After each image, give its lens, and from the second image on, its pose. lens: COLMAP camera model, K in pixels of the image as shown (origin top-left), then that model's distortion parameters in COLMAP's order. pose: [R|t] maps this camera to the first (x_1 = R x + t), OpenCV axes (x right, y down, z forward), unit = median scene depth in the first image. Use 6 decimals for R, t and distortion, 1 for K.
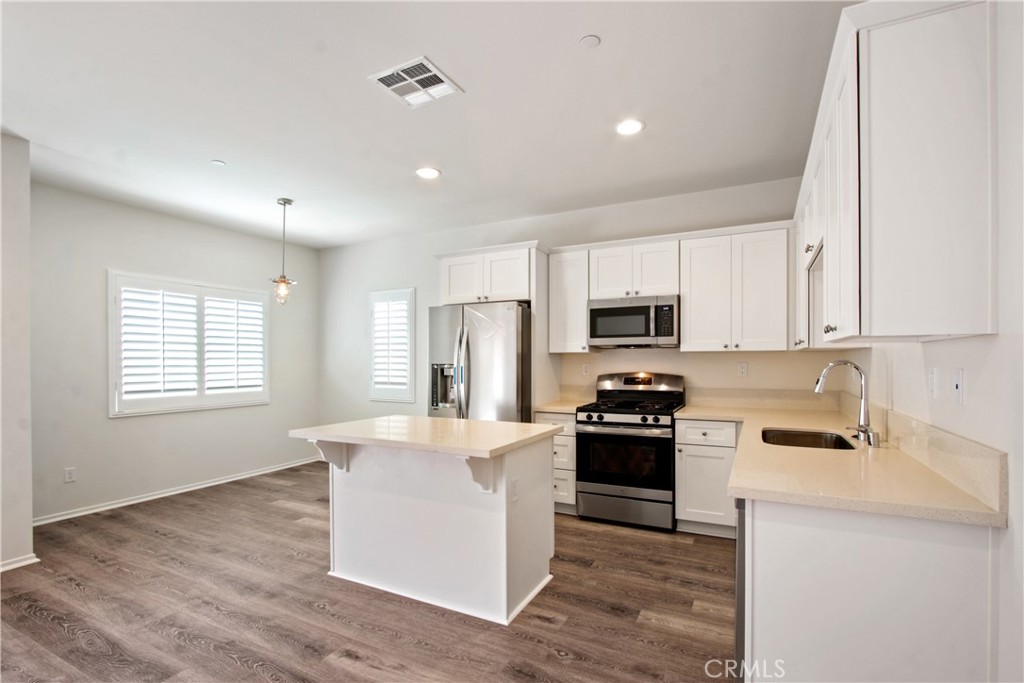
lens RADIAL K [[480.1, 0, 511.8], [0, 480.1, 366.0], [0, 0, 1]] dist [-0.012059, 0.000533]
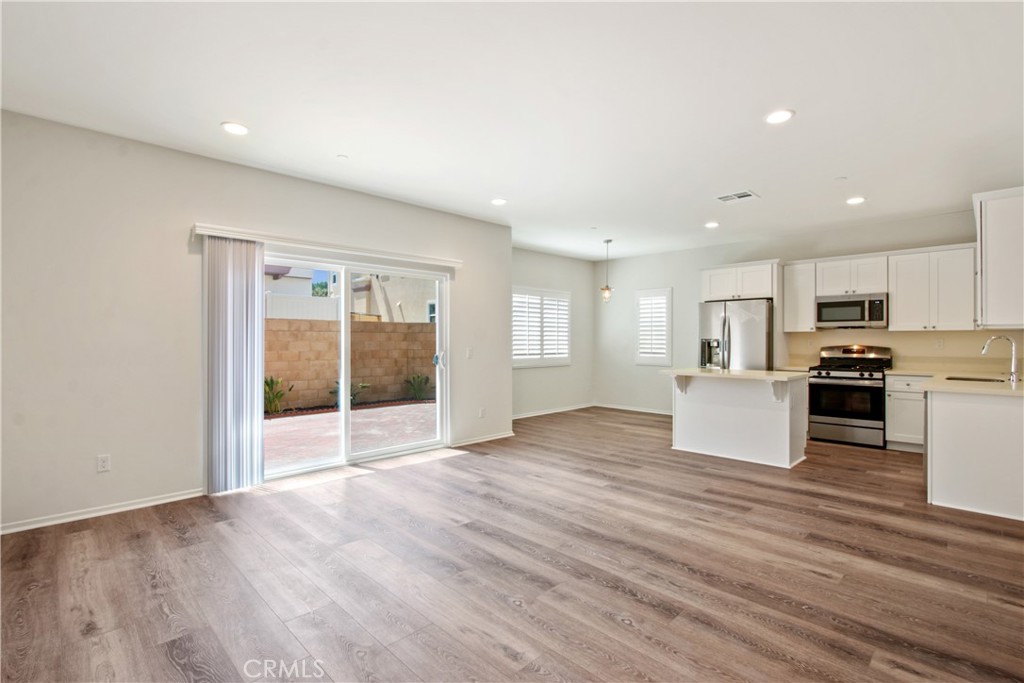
lens RADIAL K [[474.8, 0, 512.0], [0, 474.8, 341.5], [0, 0, 1]] dist [-0.017799, 0.001168]
pose [[0.950967, 0.005461, -0.309243, -0.305374], [-0.008709, 0.999920, -0.009124, 0.025899], [0.309168, 0.011370, 0.950939, -0.736854]]
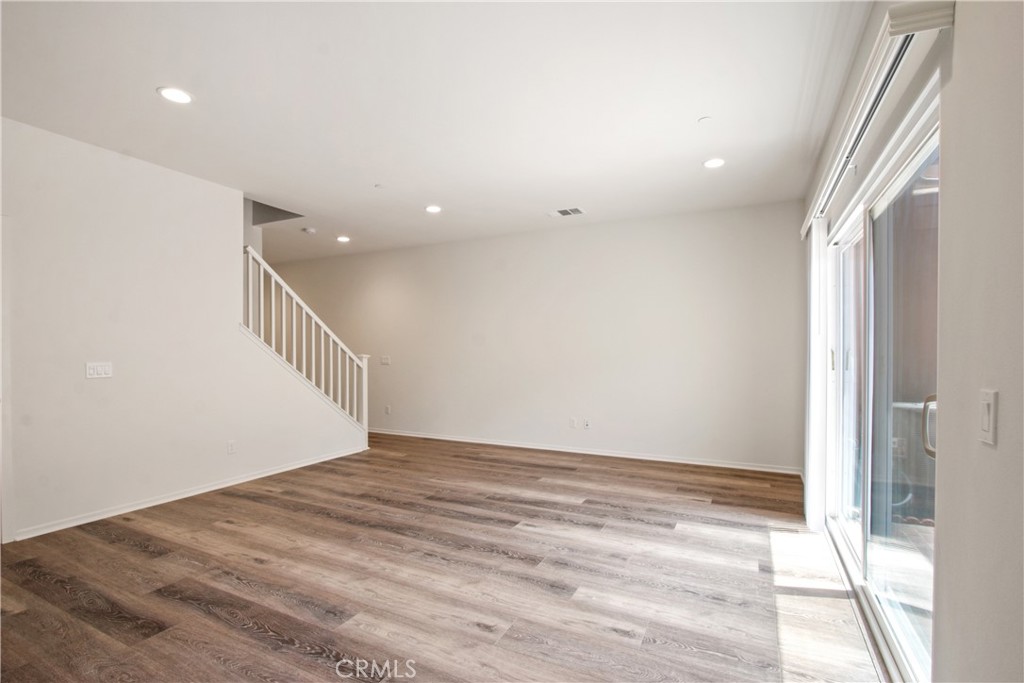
lens RADIAL K [[476.3, 0, 513.9], [0, 476.3, 351.8], [0, 0, 1]] dist [-0.015907, 0.000861]
pose [[-0.999910, 0.004346, -0.012668, -0.617930], [0.004114, 0.999823, 0.018349, 0.005413], [0.012746, 0.018295, -0.999751, 0.883784]]
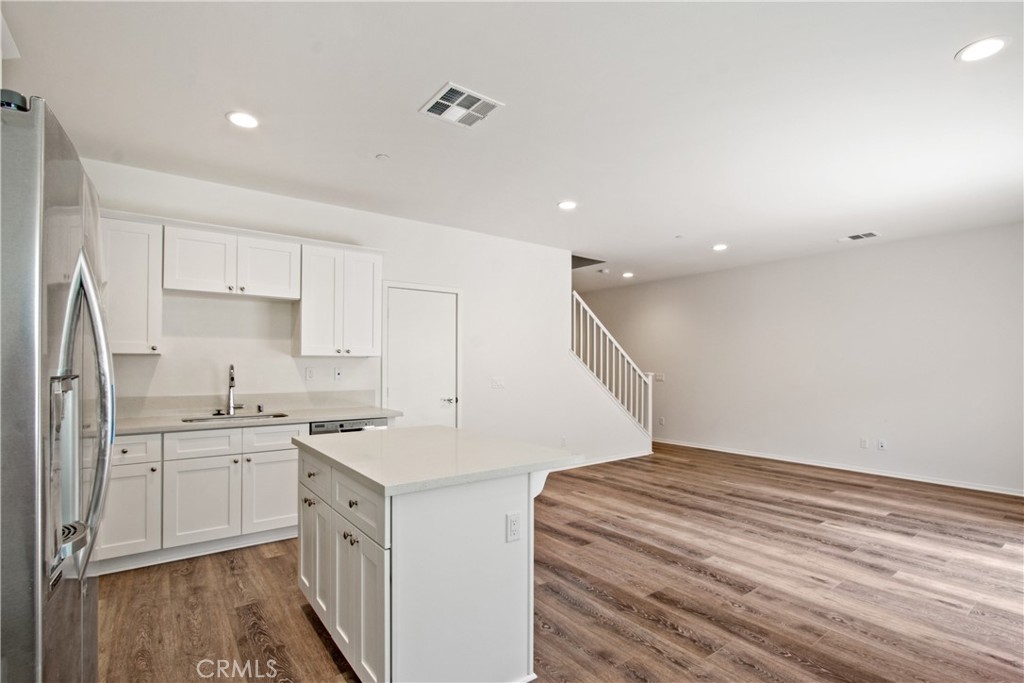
lens RADIAL K [[486.2, 0, 512.0], [0, 486.2, 341.5], [0, 0, 1]] dist [-0.018626, 0.002518]
pose [[-0.900086, 0.021531, 0.435179, -0.494978], [0.006685, 0.999343, -0.035618, -0.013803], [-0.435660, -0.029150, -0.899639, 1.232725]]
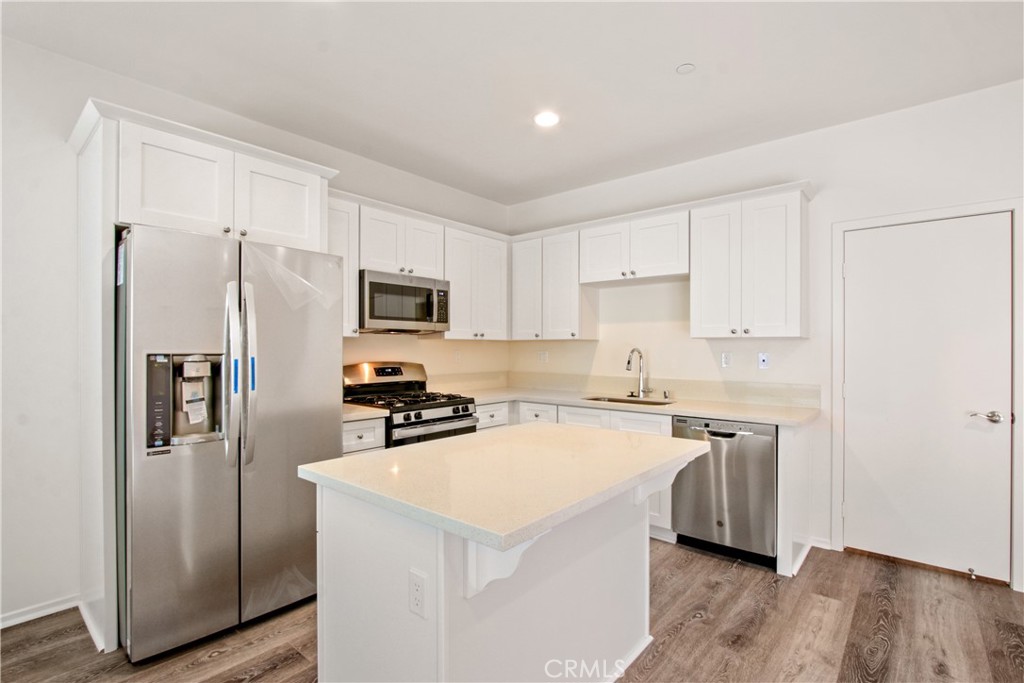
lens RADIAL K [[486.2, 0, 512.0], [0, 486.2, 341.5], [0, 0, 1]] dist [-0.018626, 0.002518]
pose [[0.222744, 0.016269, 0.974741, -0.583765], [0.010194, 0.999767, -0.019016, -0.003827], [-0.974824, 0.014172, 0.222527, 0.633047]]
